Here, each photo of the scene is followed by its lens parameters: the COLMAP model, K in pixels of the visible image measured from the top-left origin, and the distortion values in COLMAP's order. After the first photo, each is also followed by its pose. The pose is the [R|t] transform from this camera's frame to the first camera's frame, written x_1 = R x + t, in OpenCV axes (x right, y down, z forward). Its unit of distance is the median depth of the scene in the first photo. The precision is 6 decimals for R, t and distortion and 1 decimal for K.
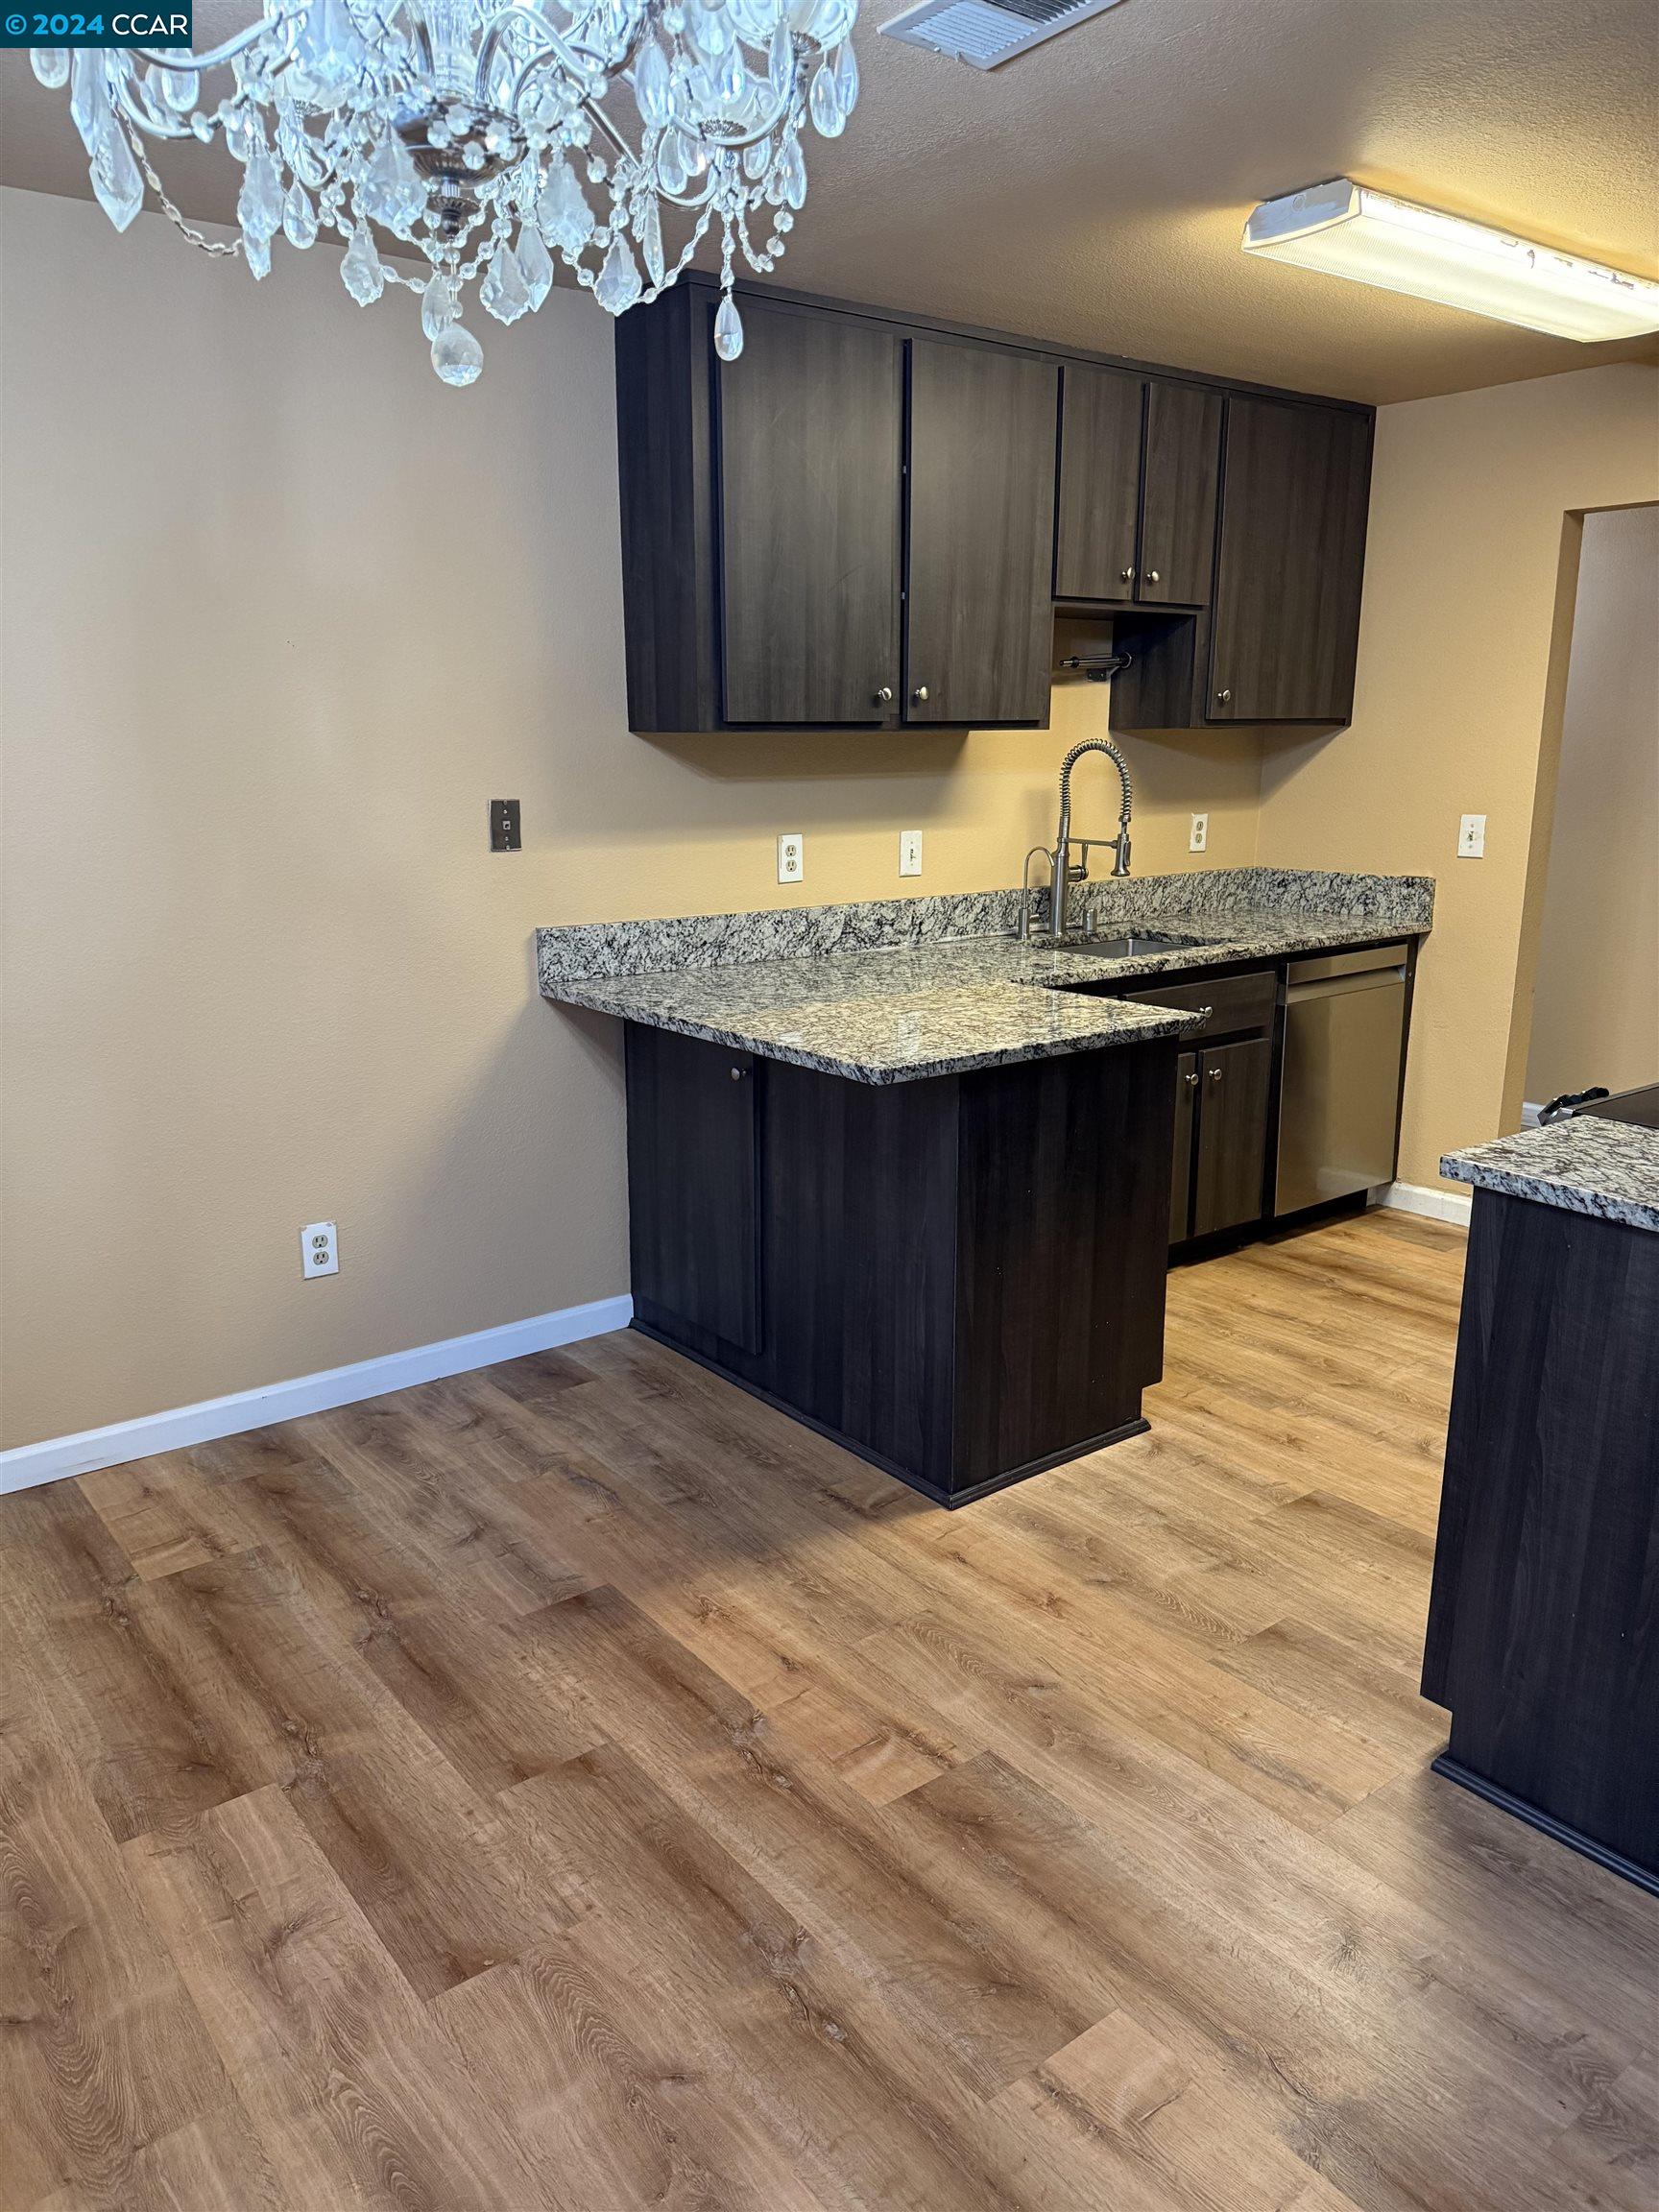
lens RADIAL K [[1555.0, 0, 829.5], [0, 1555.0, 1112.9], [0, 0, 1]] dist [0.055523, -0.067807]
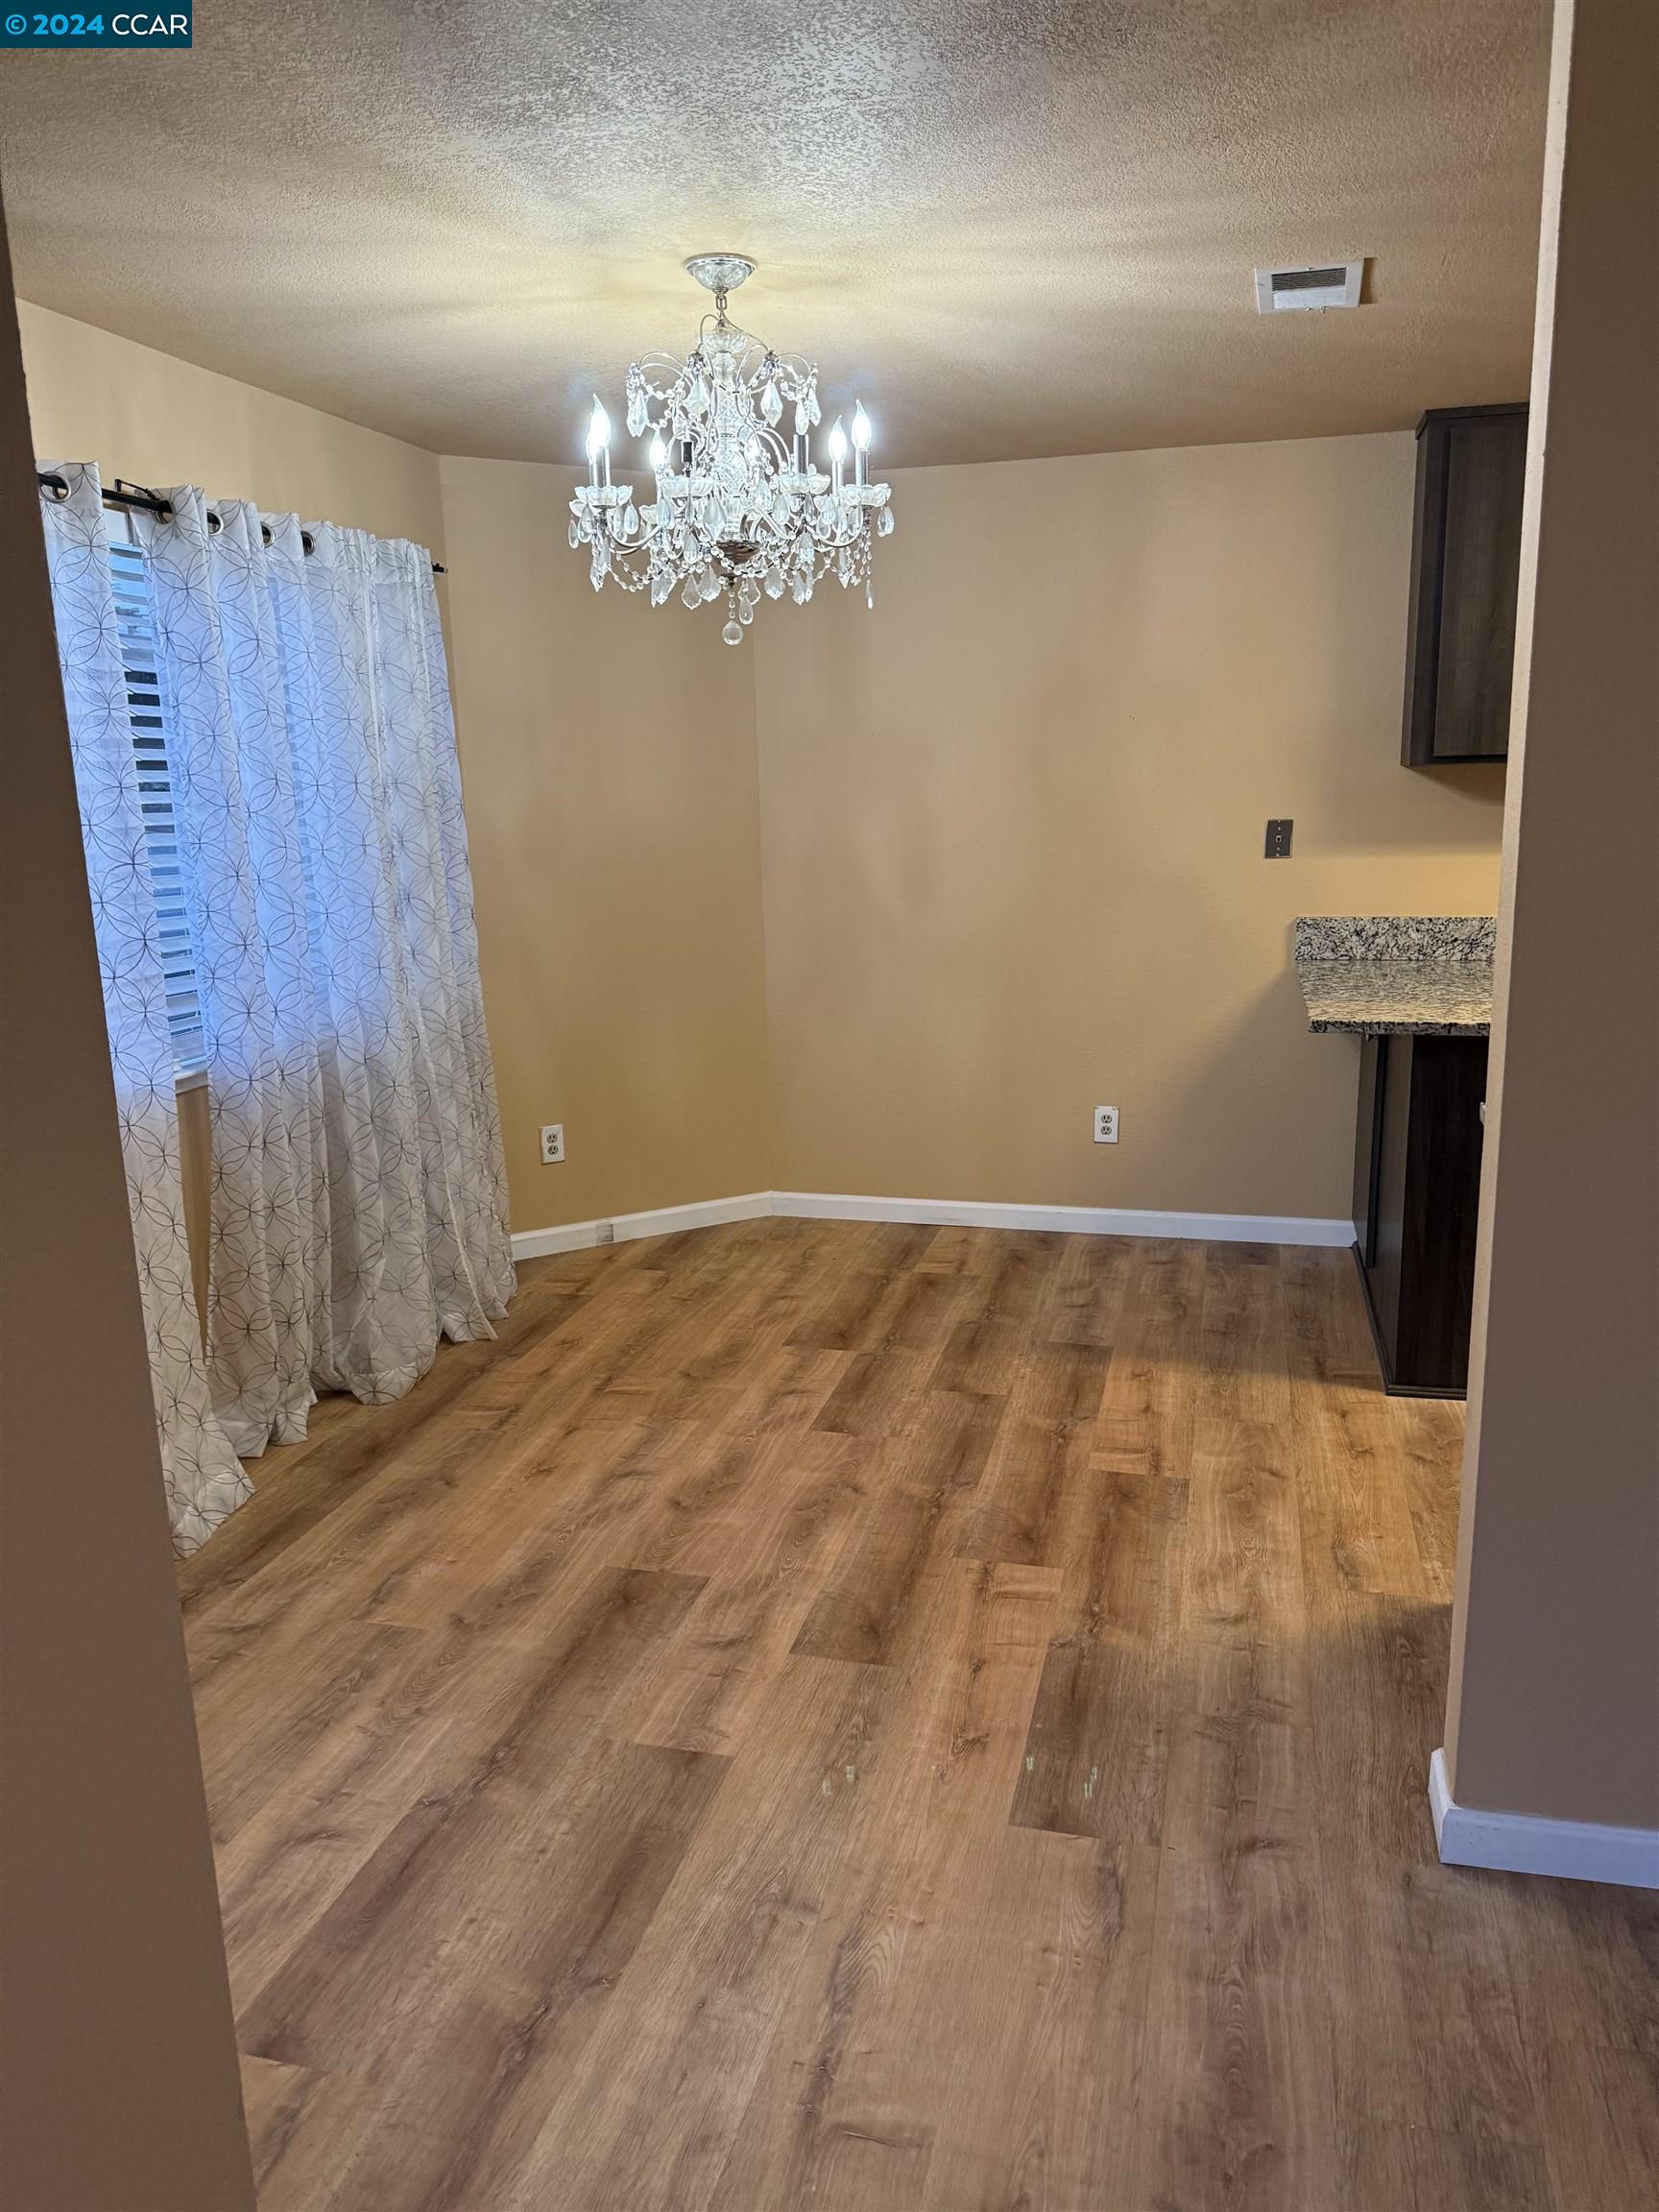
lens RADIAL K [[1555.0, 0, 819.1], [0, 1555.0, 1121.7], [0, 0, 1]] dist [0.055523, -0.067807]
pose [[0.602093, 0.159117, -0.782410, 0.794217], [-0.169844, 0.983037, 0.069218, 0.036082], [0.780152, 0.091212, 0.618905, -0.145539]]
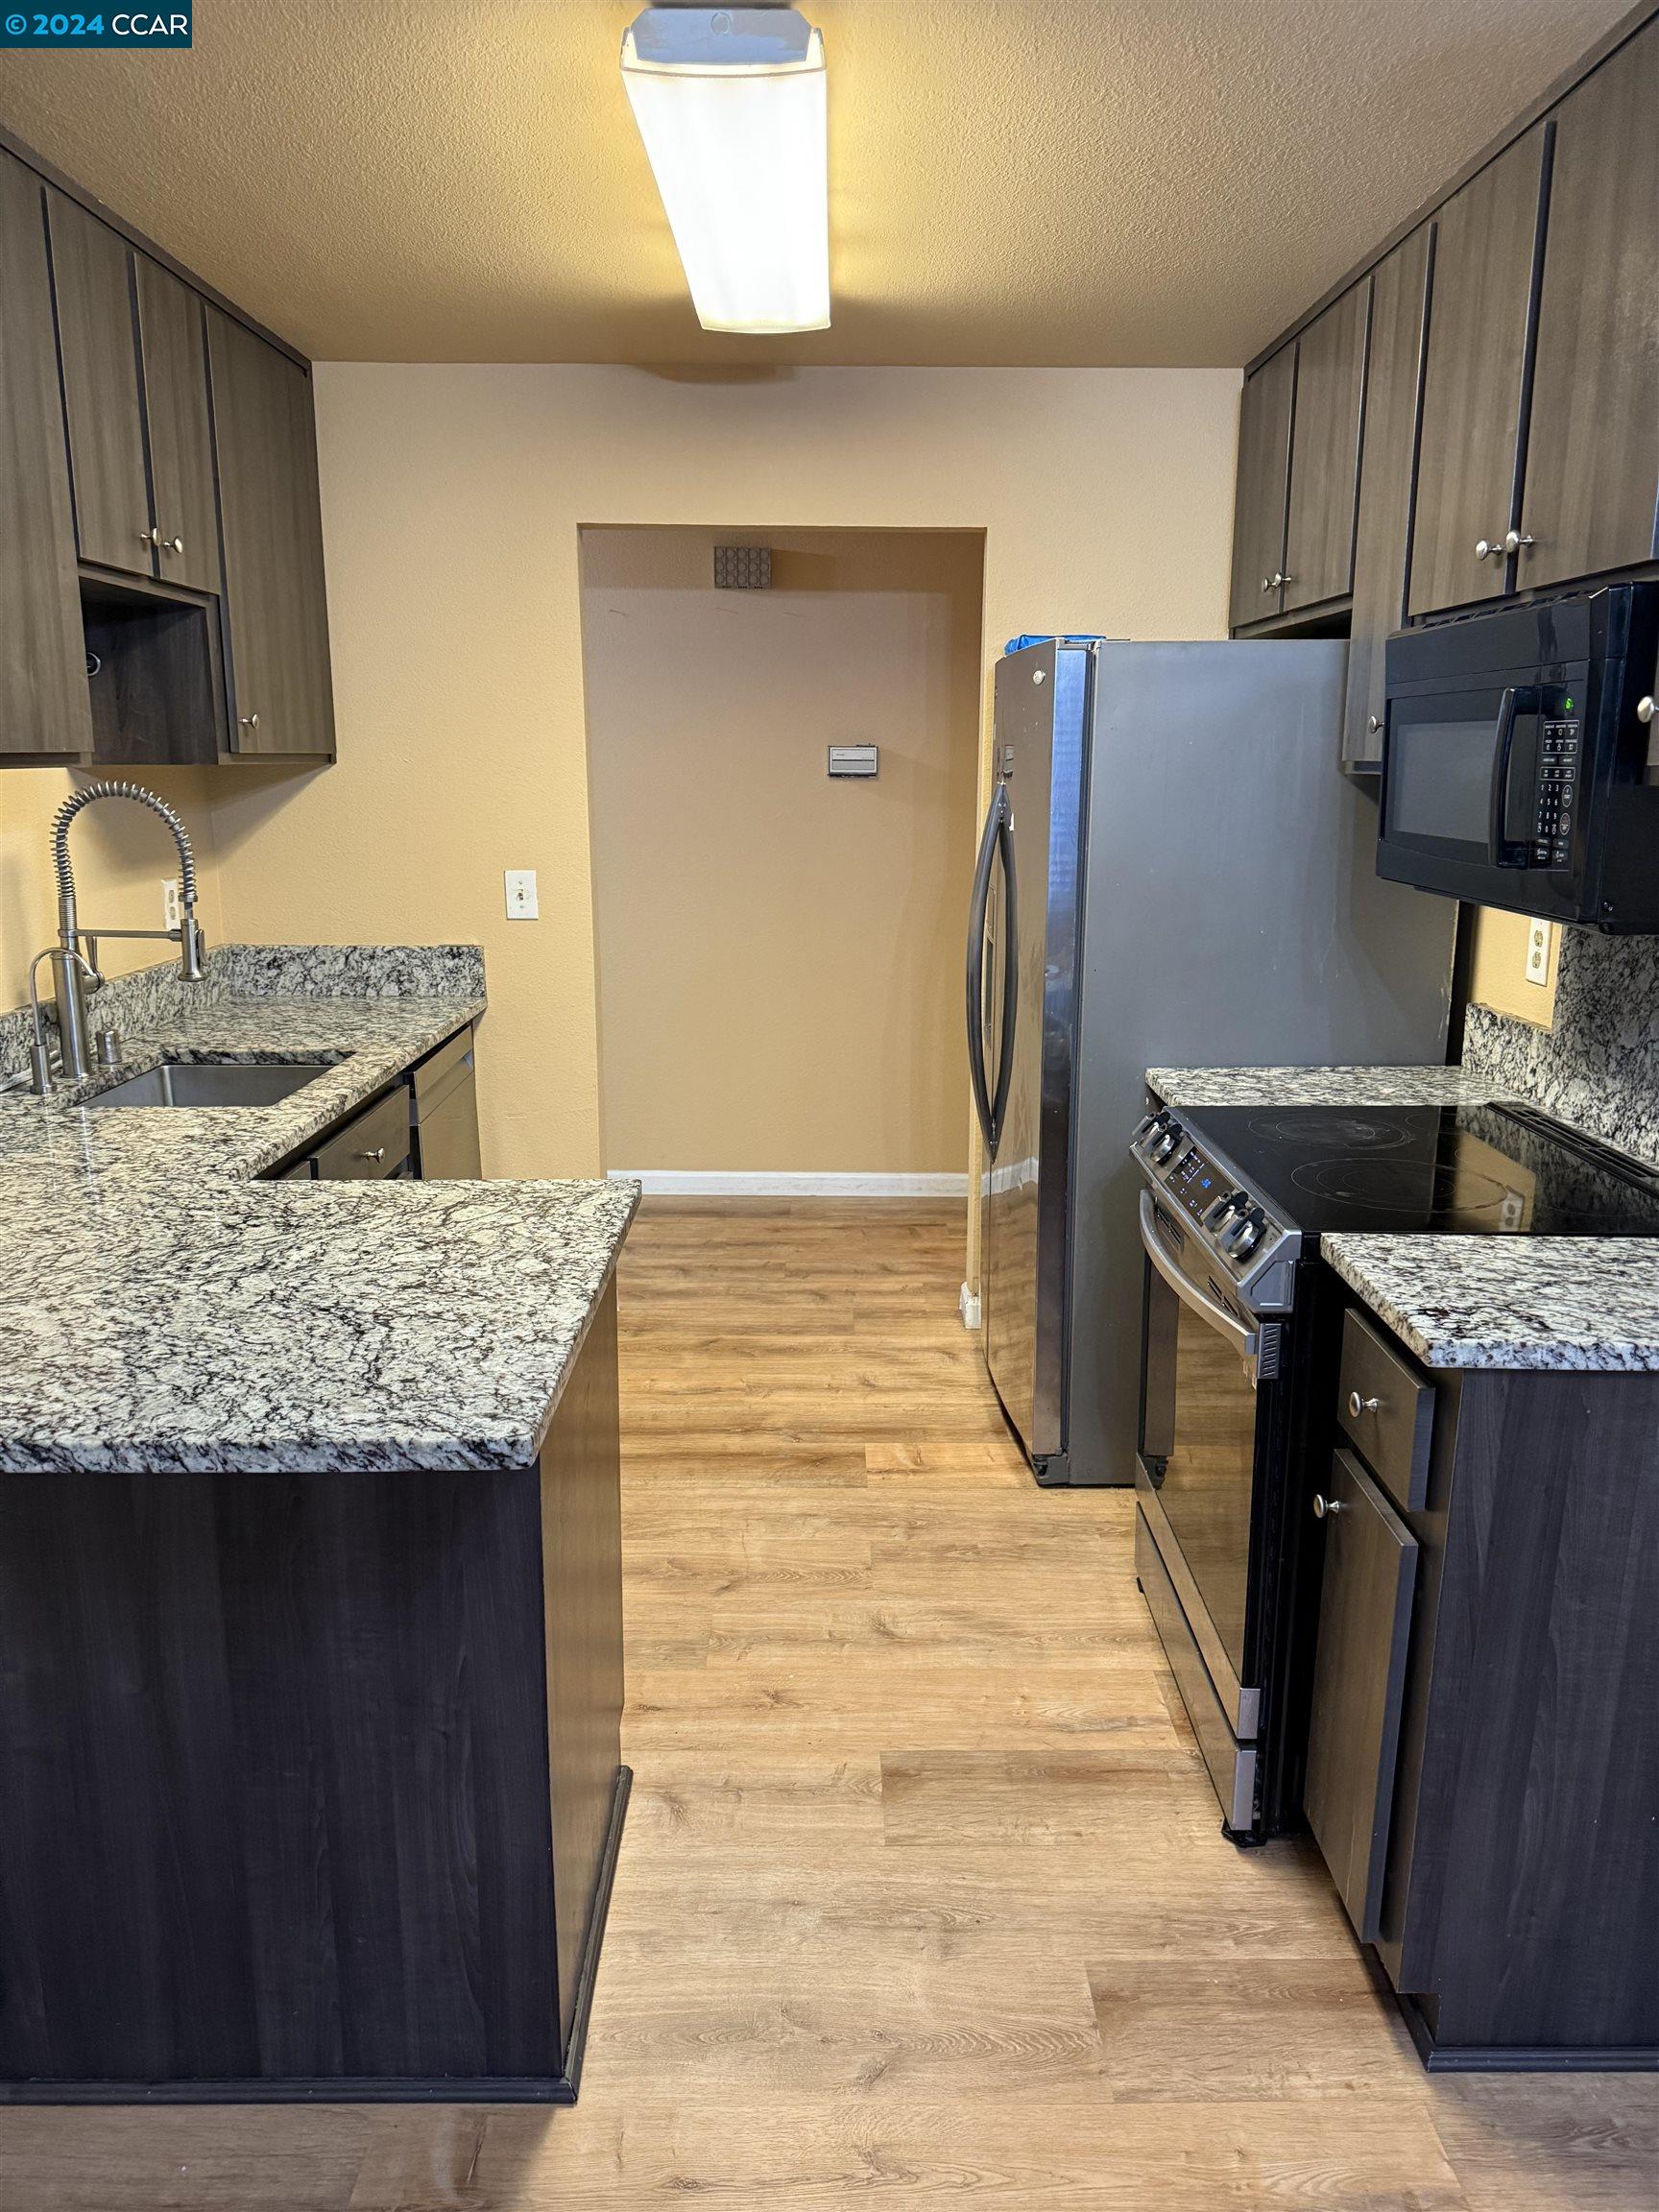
lens RADIAL K [[1555.0, 0, 843.6], [0, 1555.0, 1111.2], [0, 0, 1]] dist [0.055523, -0.067807]
pose [[0.600652, -0.170552, 0.781108, -0.277856], [0.181911, 0.980511, 0.074206, -0.146226], [-0.778541, 0.097520, 0.619971, 0.553731]]
